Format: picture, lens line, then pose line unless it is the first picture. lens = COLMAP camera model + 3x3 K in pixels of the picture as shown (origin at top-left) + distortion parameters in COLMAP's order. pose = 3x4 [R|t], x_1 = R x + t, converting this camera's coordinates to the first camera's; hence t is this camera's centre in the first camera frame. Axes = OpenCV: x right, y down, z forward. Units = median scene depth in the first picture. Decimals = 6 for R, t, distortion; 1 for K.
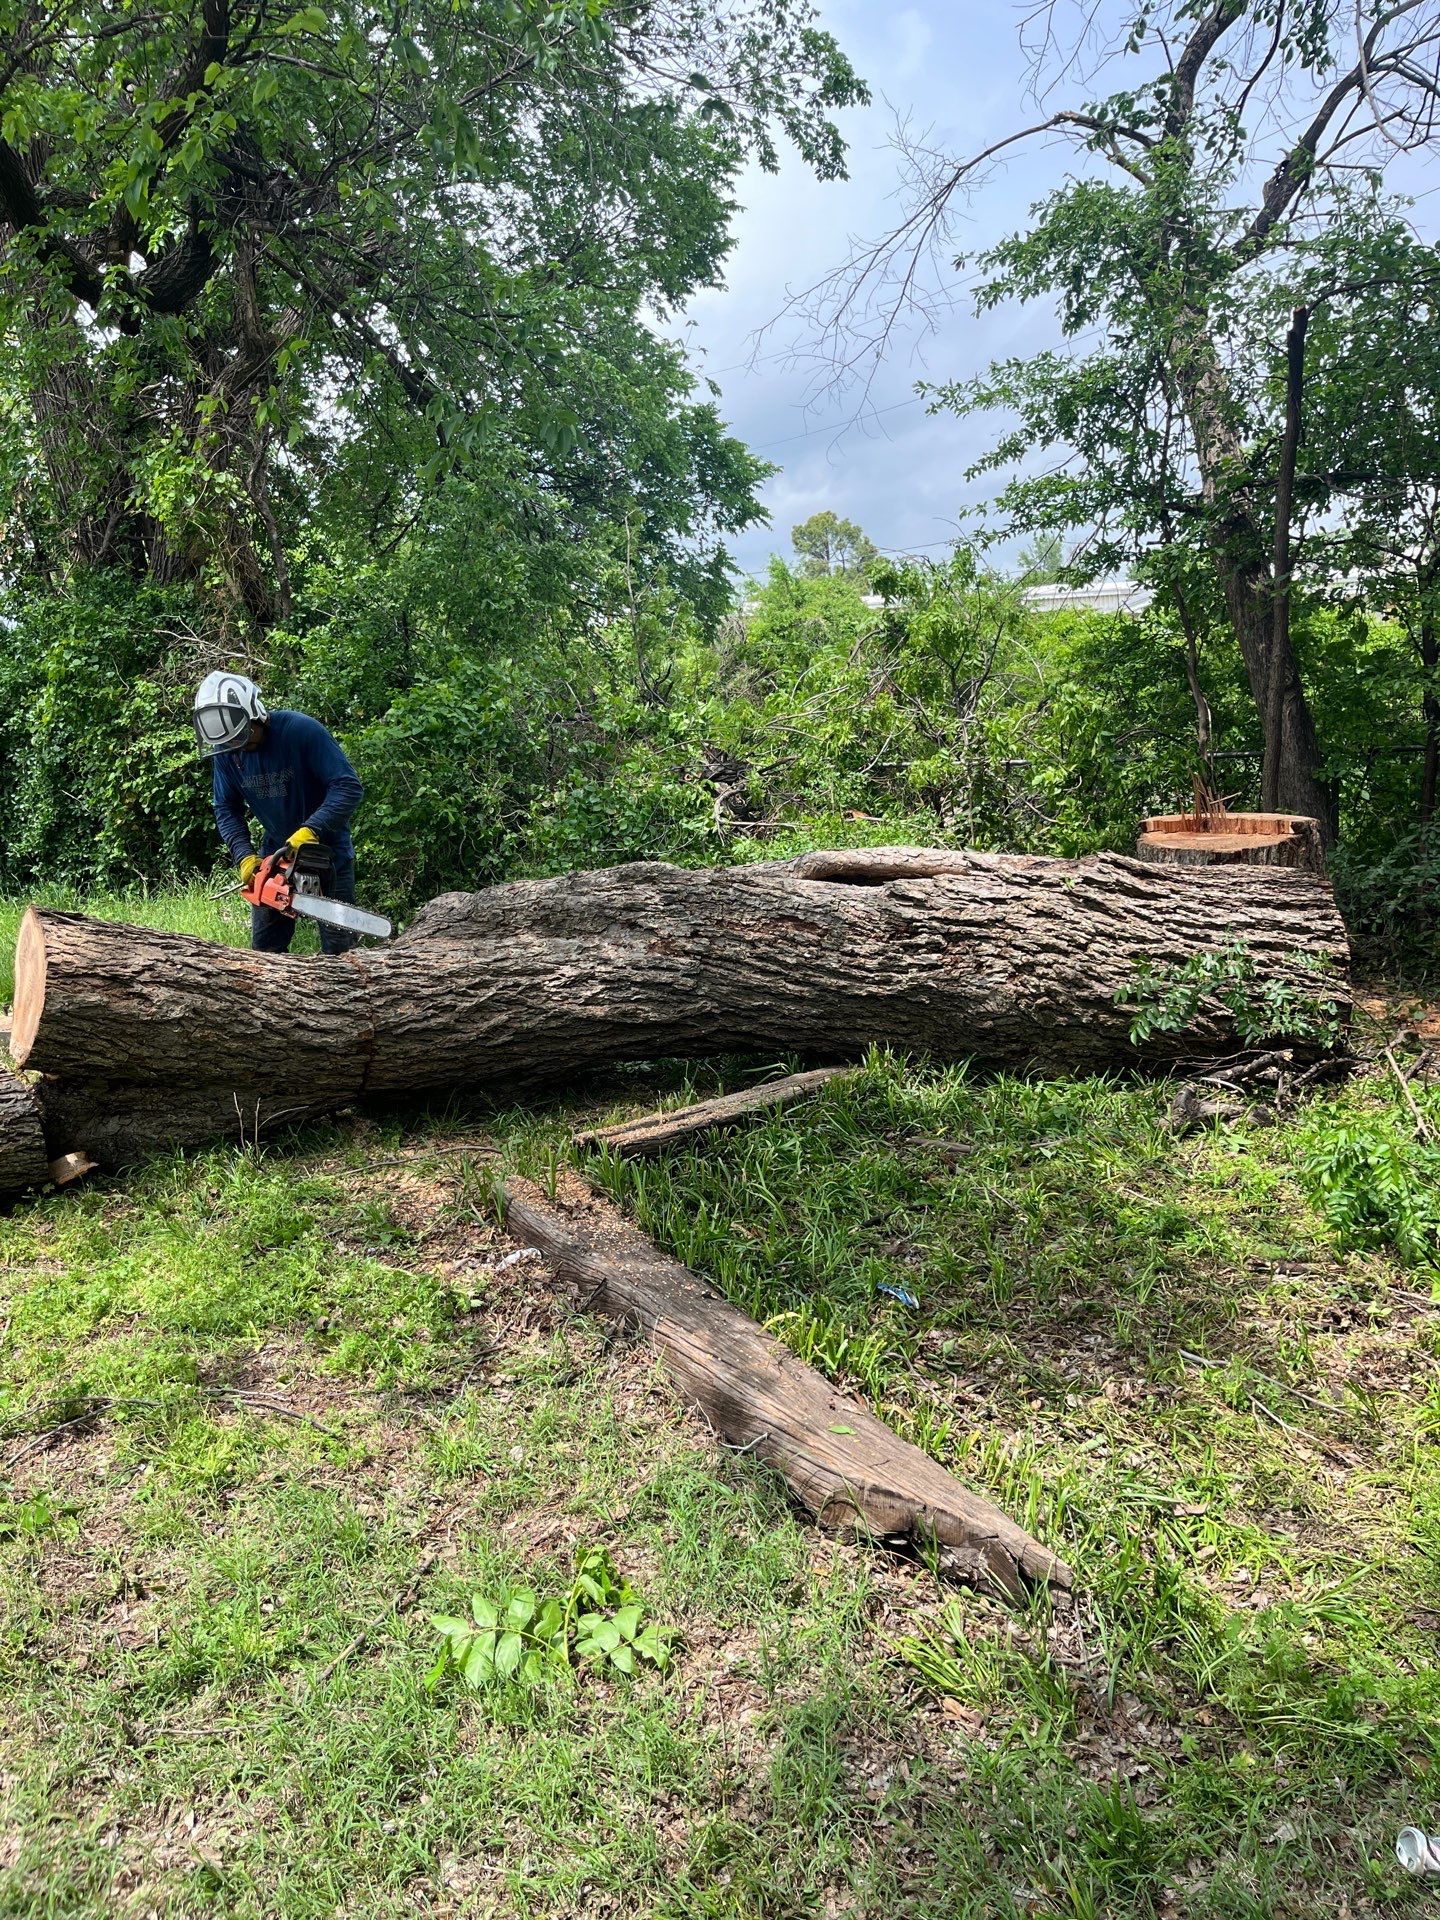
lens RADIAL K [[1409.4, 0, 722.7], [0, 1409.4, 966.4], [0, 0, 1]] dist [0.066100, -0.081224]
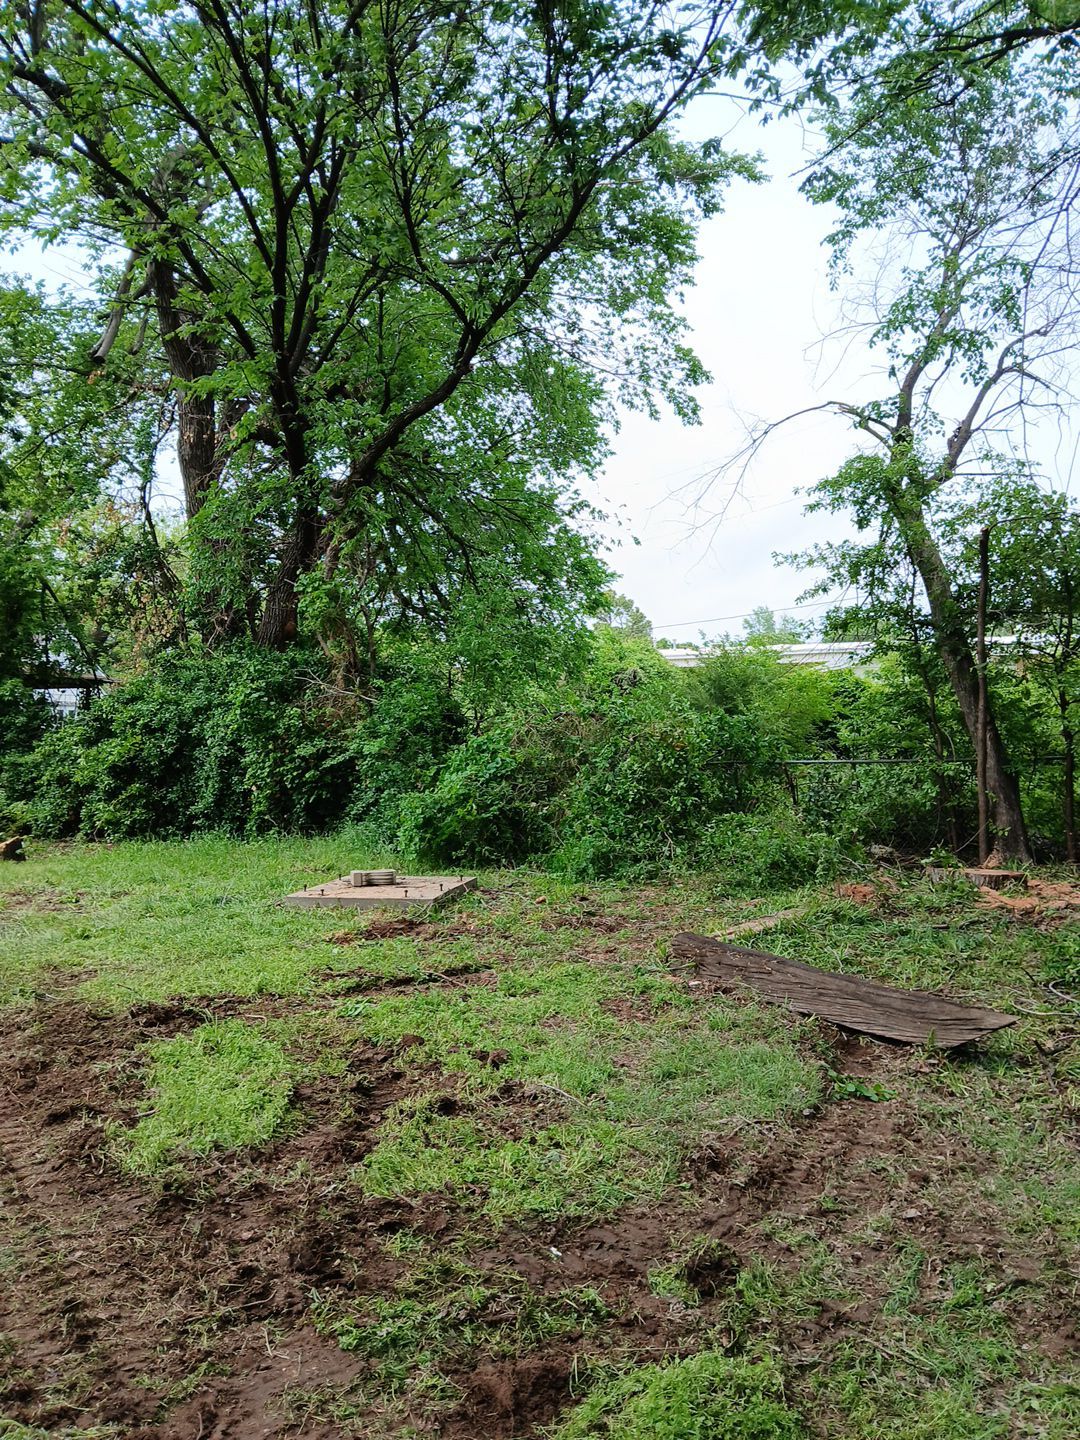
lens RADIAL K [[1113.5, 0, 548.2], [0, 1113.5, 716.7], [0, 0, 1]] dist [0.081960, -0.132132]
pose [[0.999194, 0.016622, 0.036531, -0.315224], [-0.009434, 0.981973, -0.188785, 0.101773], [-0.039010, 0.188288, 0.981339, -0.551419]]
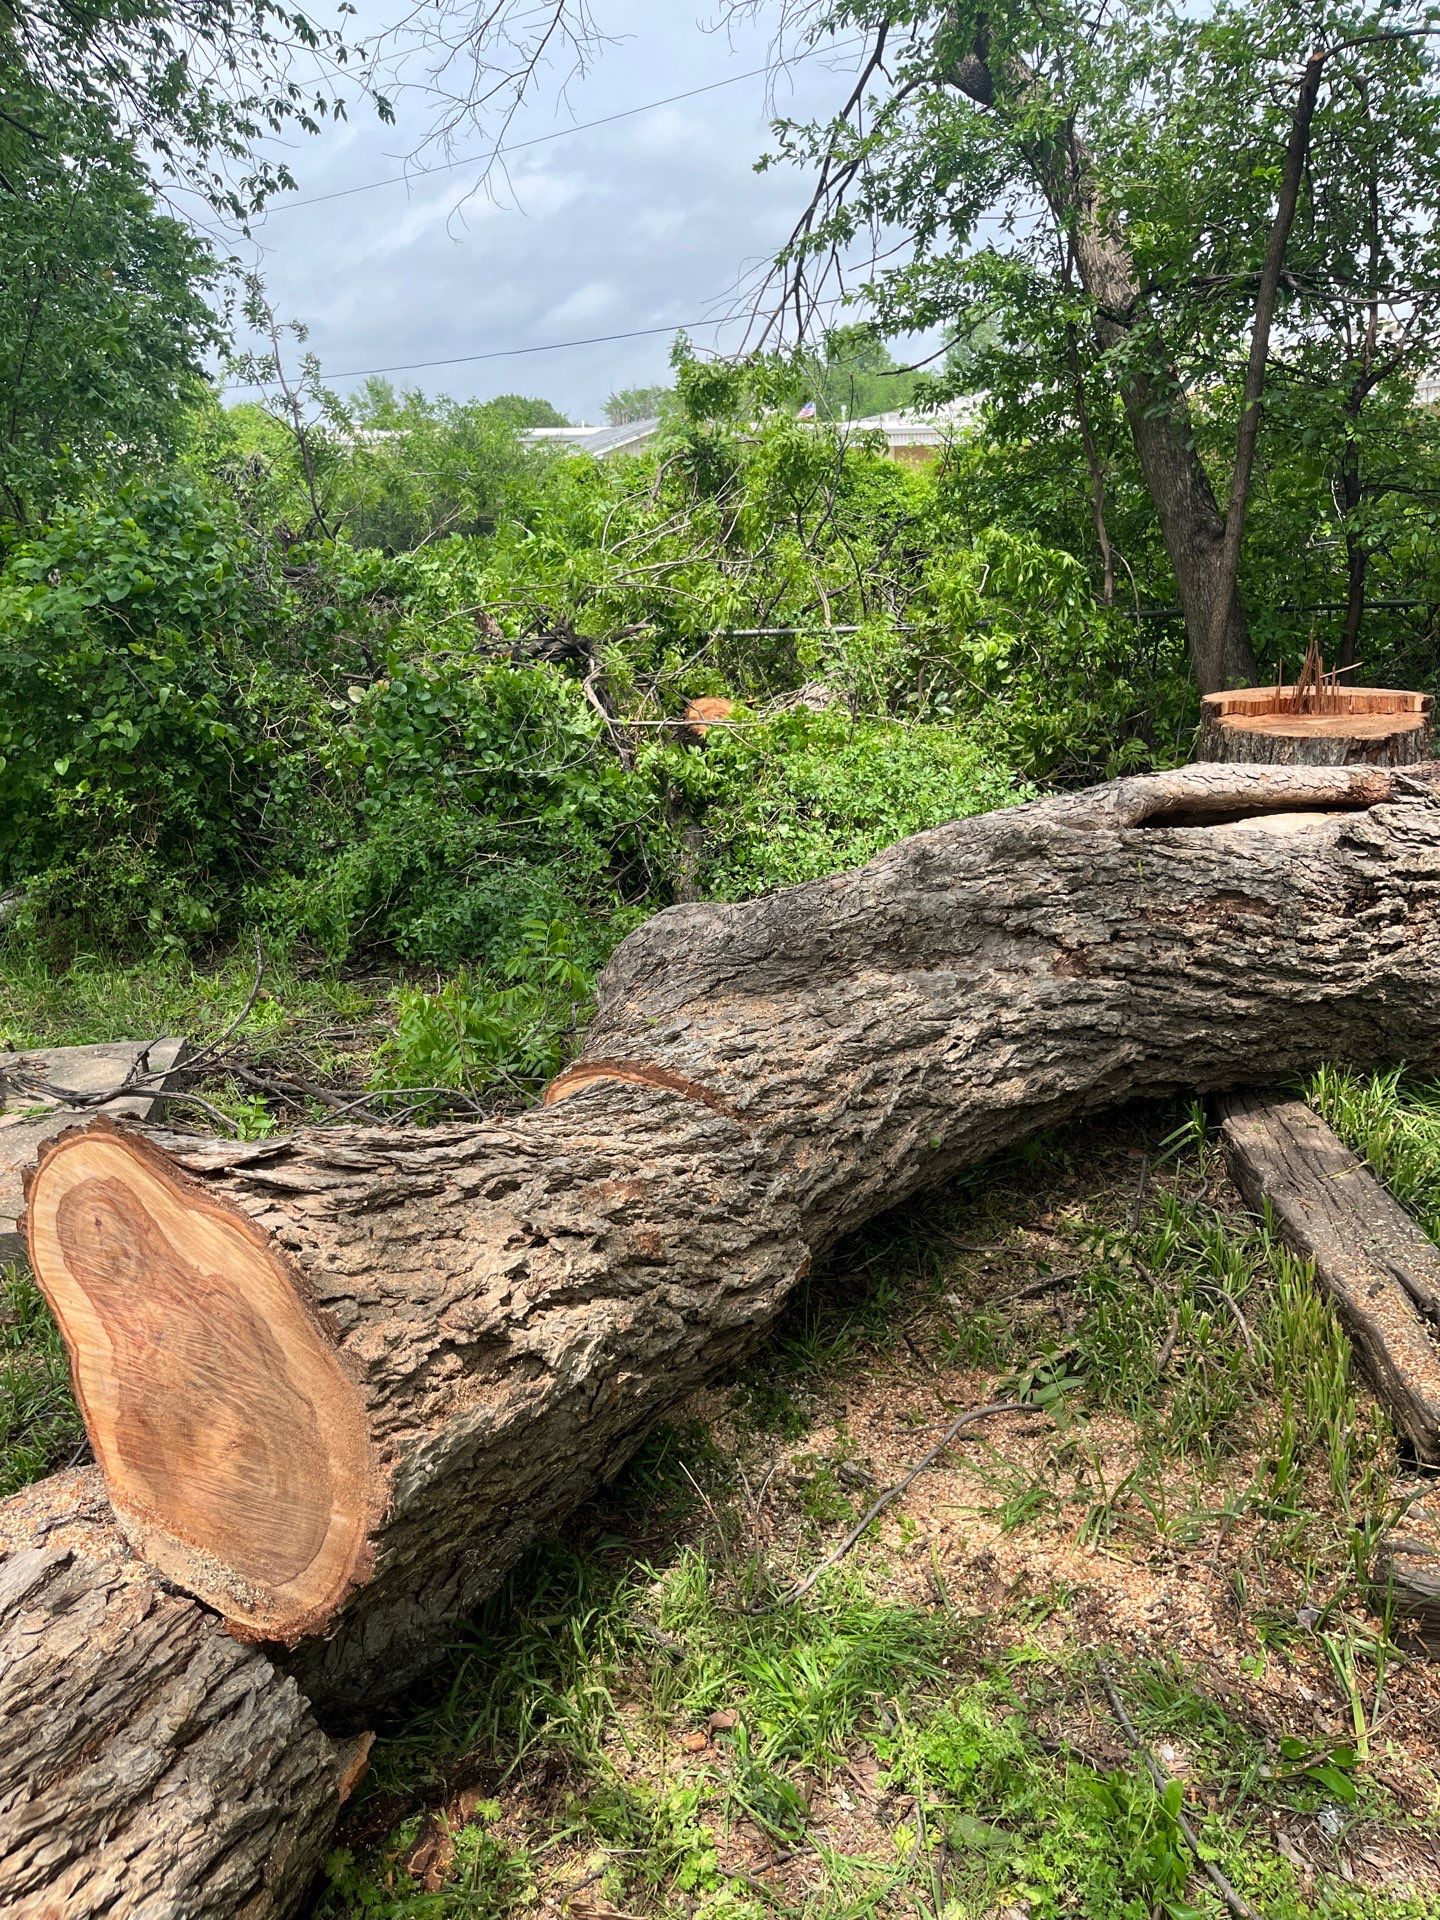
lens RADIAL K [[1443.2, 0, 720.0], [0, 1443.2, 960.0], [0, 0, 1]] dist [0.052729, -0.062034]
pose [[0.901462, -0.116230, 0.416962, -0.426386], [0.082271, 0.991723, 0.098578, -0.087118], [-0.424969, -0.054560, 0.903562, 0.514277]]
